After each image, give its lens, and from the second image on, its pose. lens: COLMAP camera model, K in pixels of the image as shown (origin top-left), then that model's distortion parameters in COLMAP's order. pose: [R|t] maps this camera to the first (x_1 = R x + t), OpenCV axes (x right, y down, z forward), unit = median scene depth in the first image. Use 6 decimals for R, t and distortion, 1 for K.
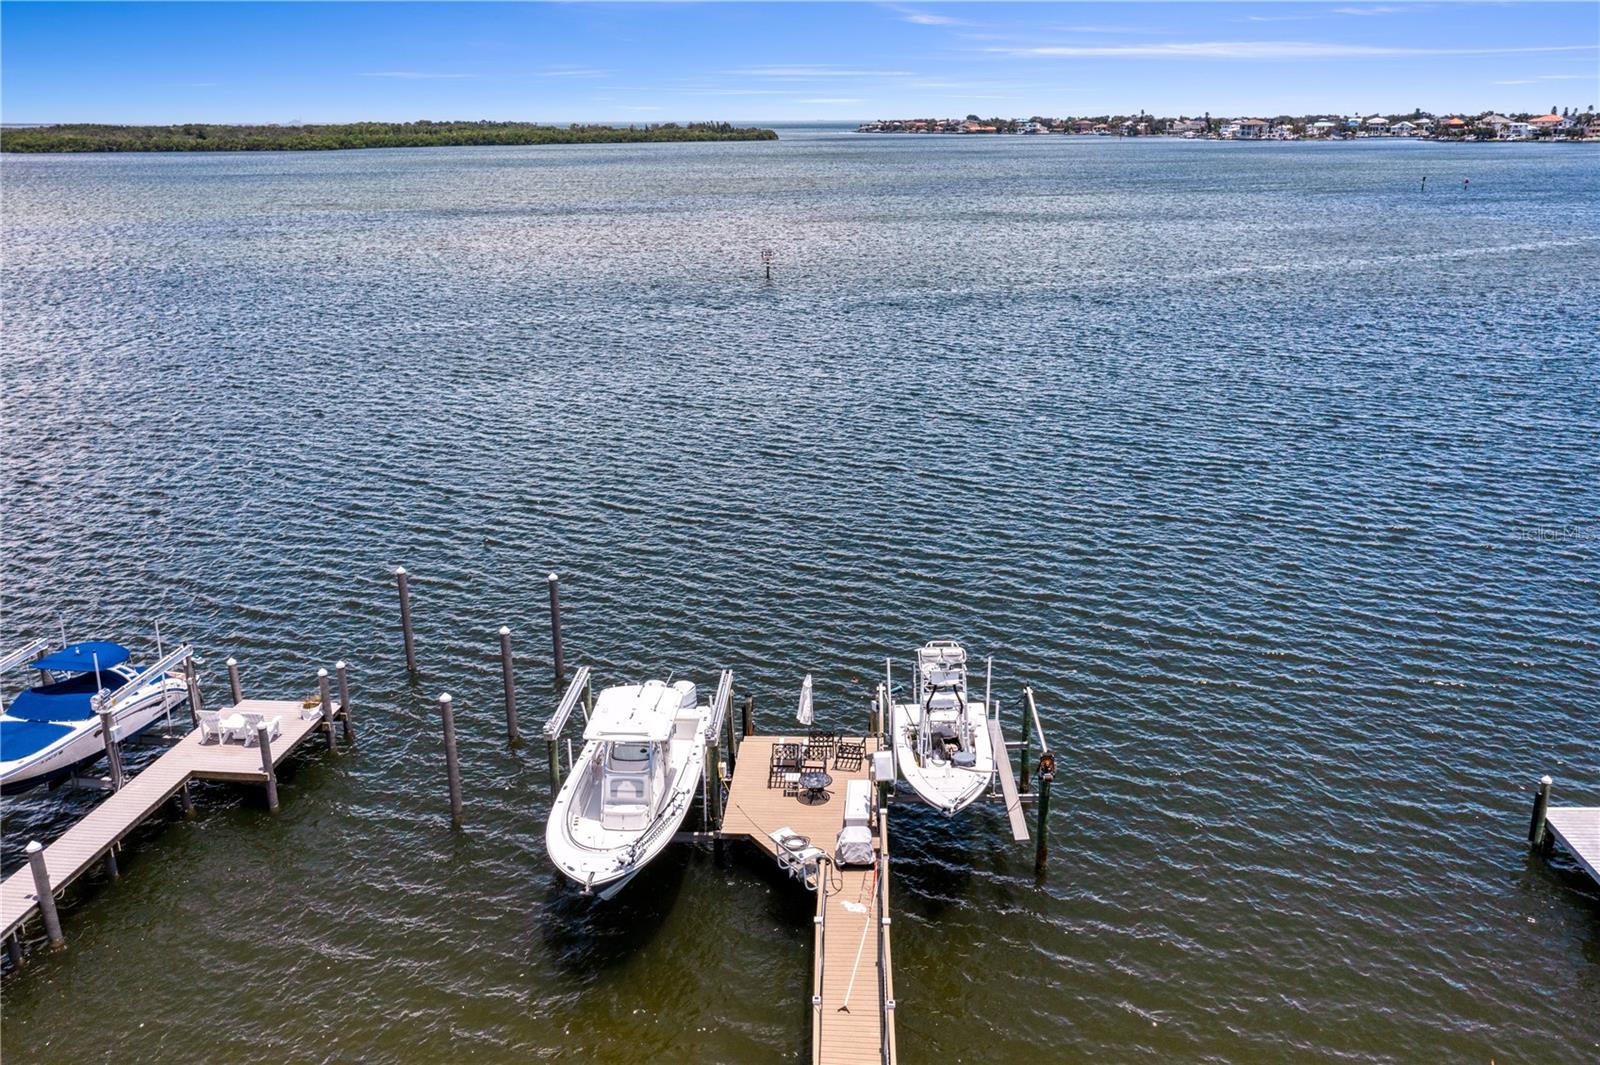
lens RADIAL K [[1312.7, 0, 806.3], [0, 1312.7, 535.0], [0, 0, 1]] dist [0.002254, 0.008729]
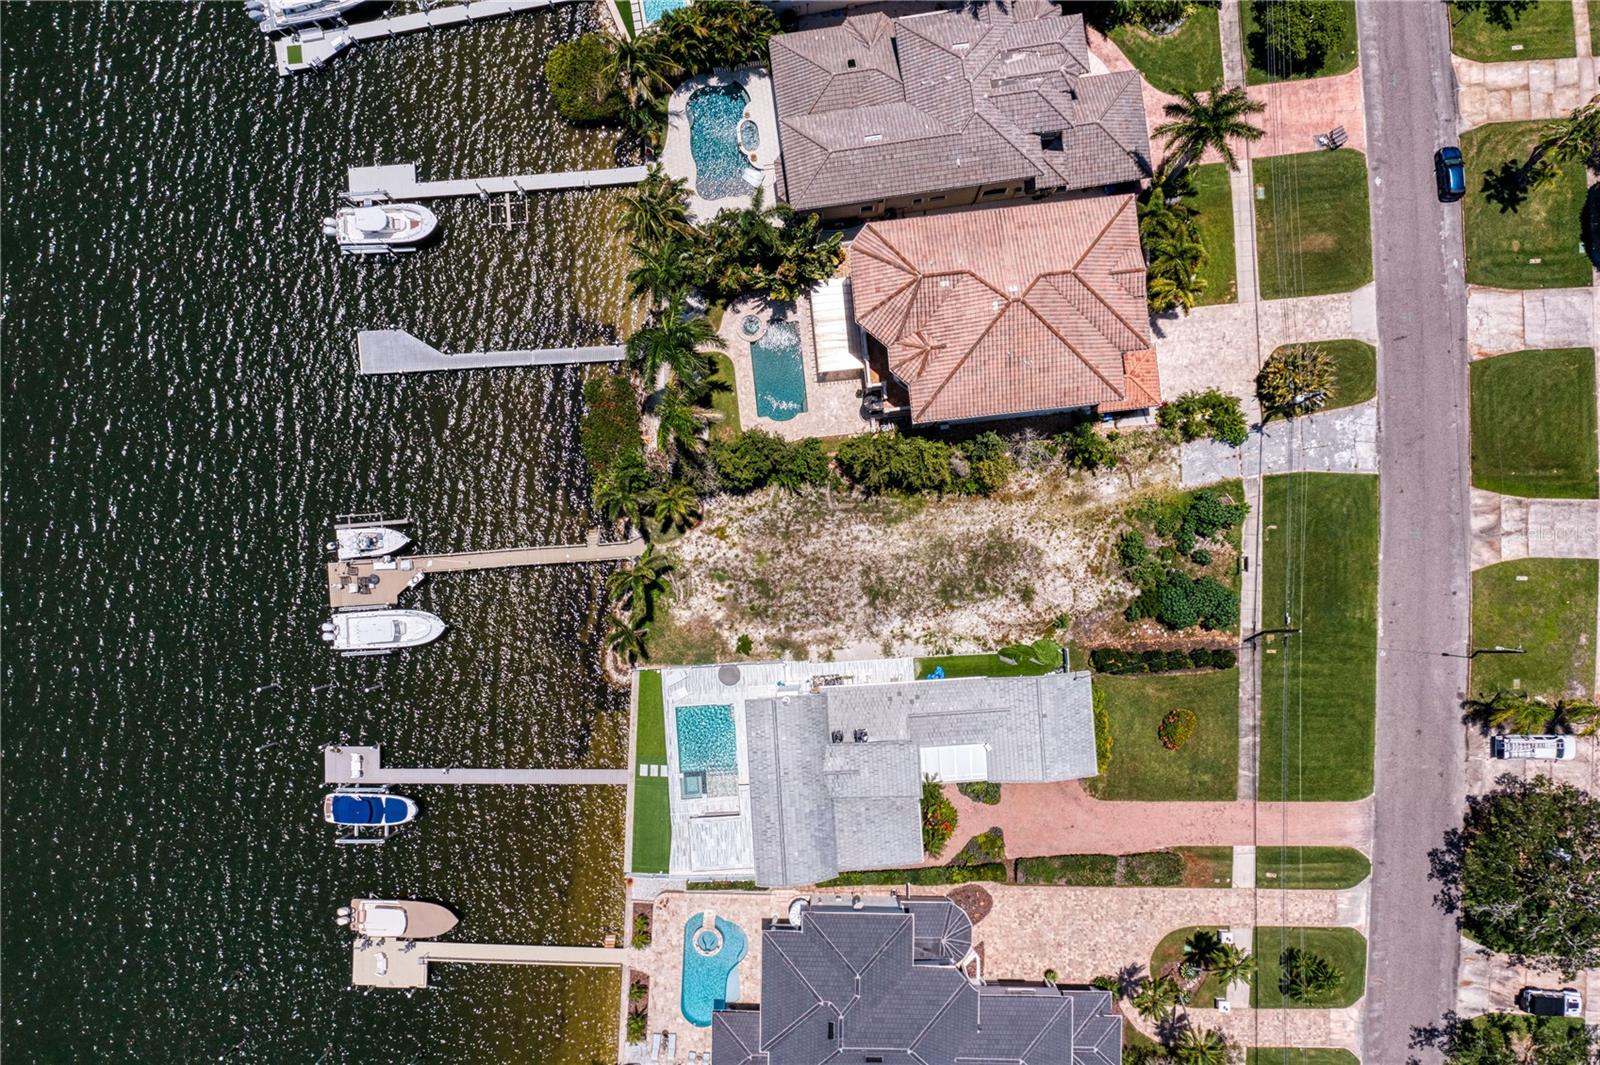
lens RADIAL K [[1277.1, 0, 802.3], [0, 1277.1, 537.7], [0, 0, 1]] dist [0.000379, 0.009869]
pose [[-0.113064, -0.993422, 0.018144, -0.002396], [0.320804, -0.019216, 0.946951, -0.088960], [-0.940373, 0.112887, 0.320866, -0.038977]]
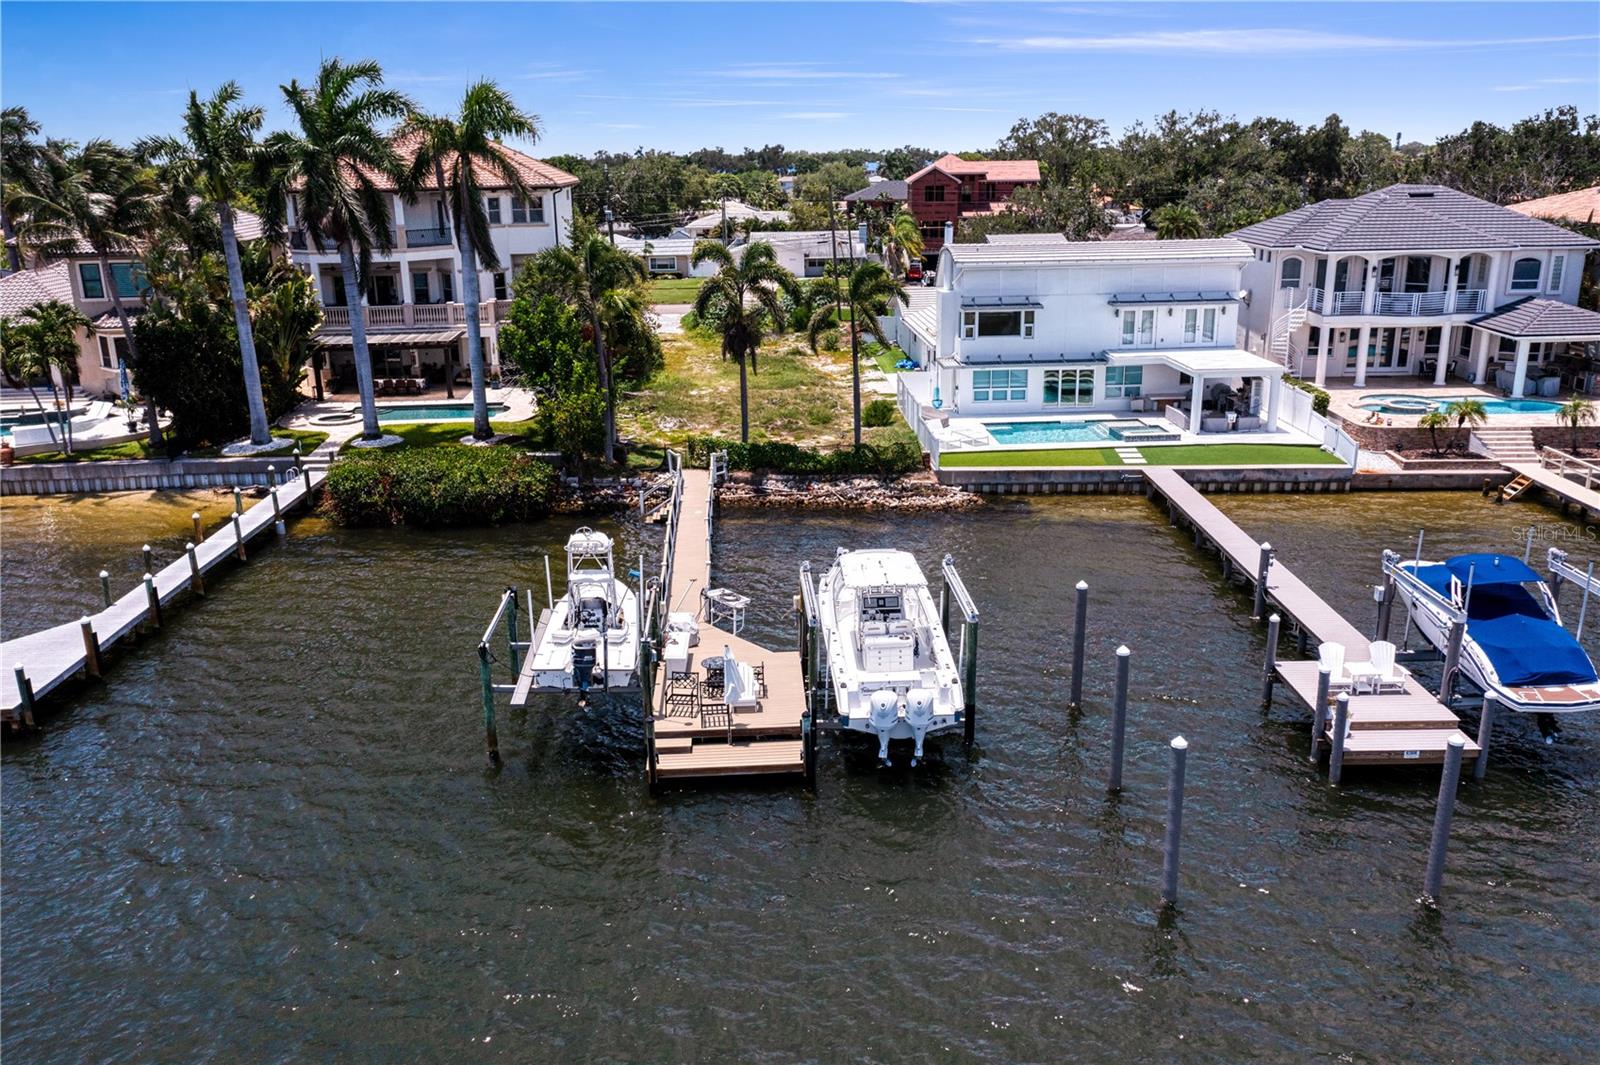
lens RADIAL K [[1270.9, 0, 802.2], [0, 1270.9, 546.7], [0, 0, 1]] dist [-0.002092, 0.010828]
pose [[-0.994473, 0.051670, -0.091394, 0.001044], [-0.009316, 0.823648, 0.567025, -0.015658], [0.104574, 0.564743, -0.818614, 0.060110]]
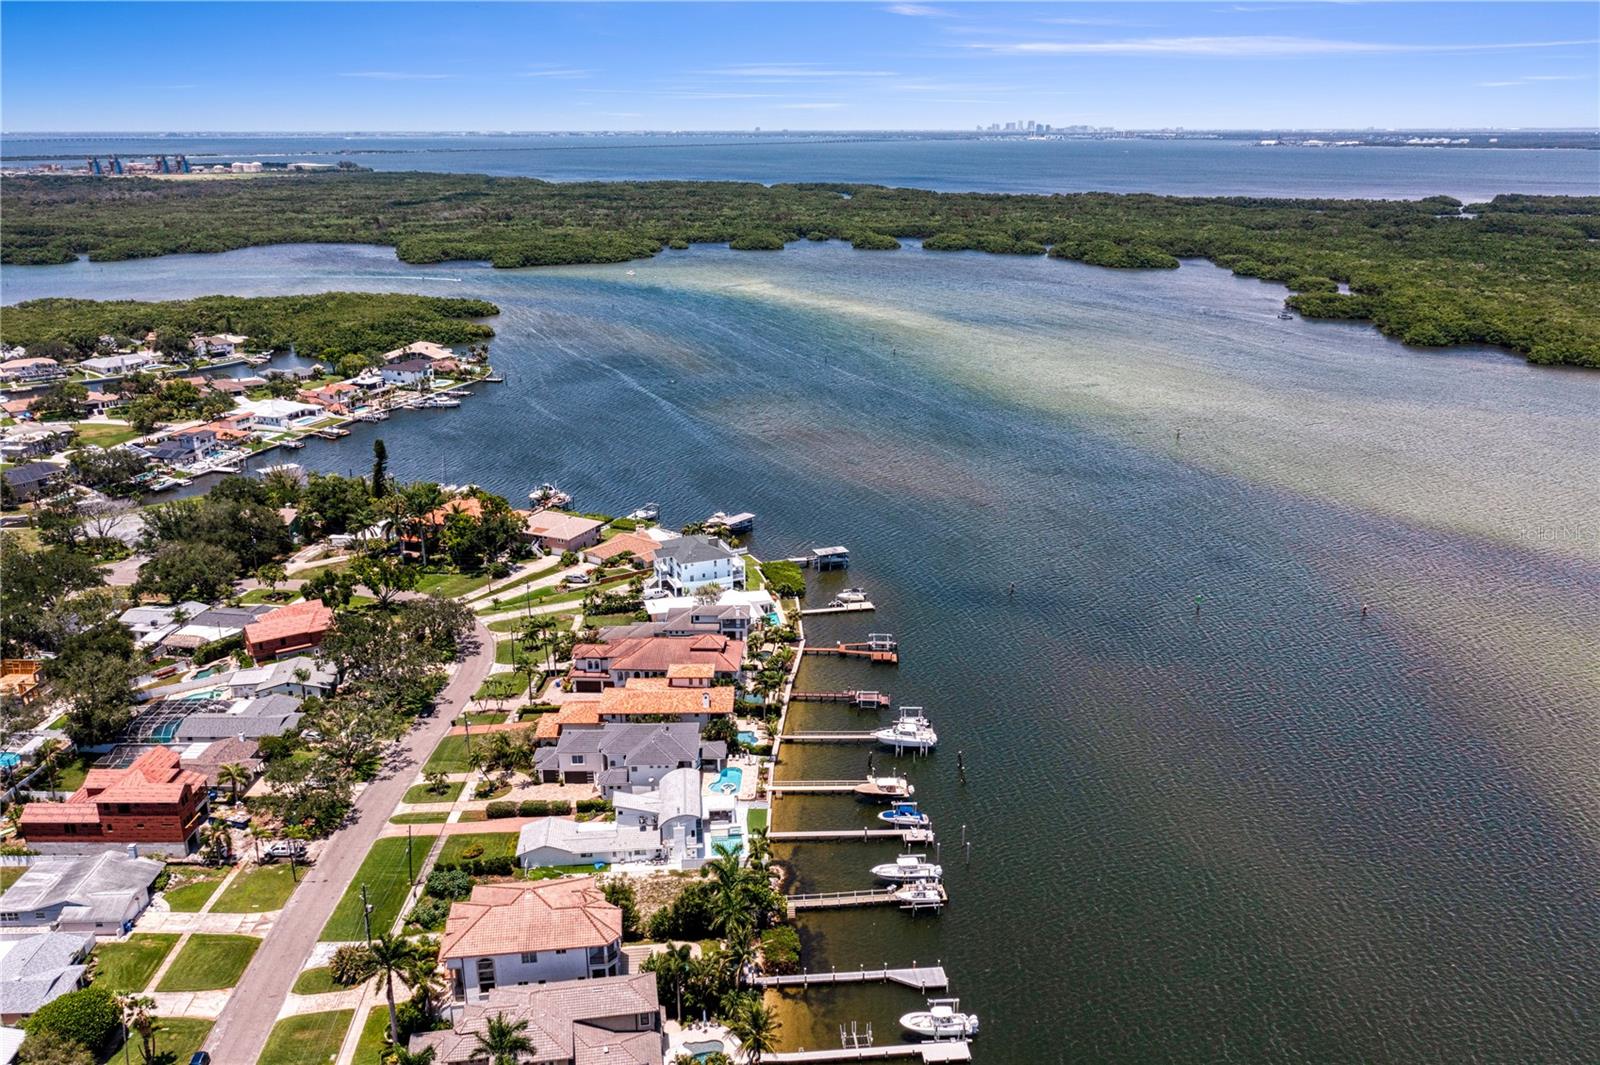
lens RADIAL K [[1270.9, 0, 802.2], [0, 1270.9, 546.7], [0, 0, 1]] dist [-0.002092, 0.010828]
pose [[0.141892, 0.314134, -0.938715, 0.165293], [-0.295788, 0.918439, 0.262638, -0.088529], [0.944657, 0.240394, 0.223236, -0.039592]]
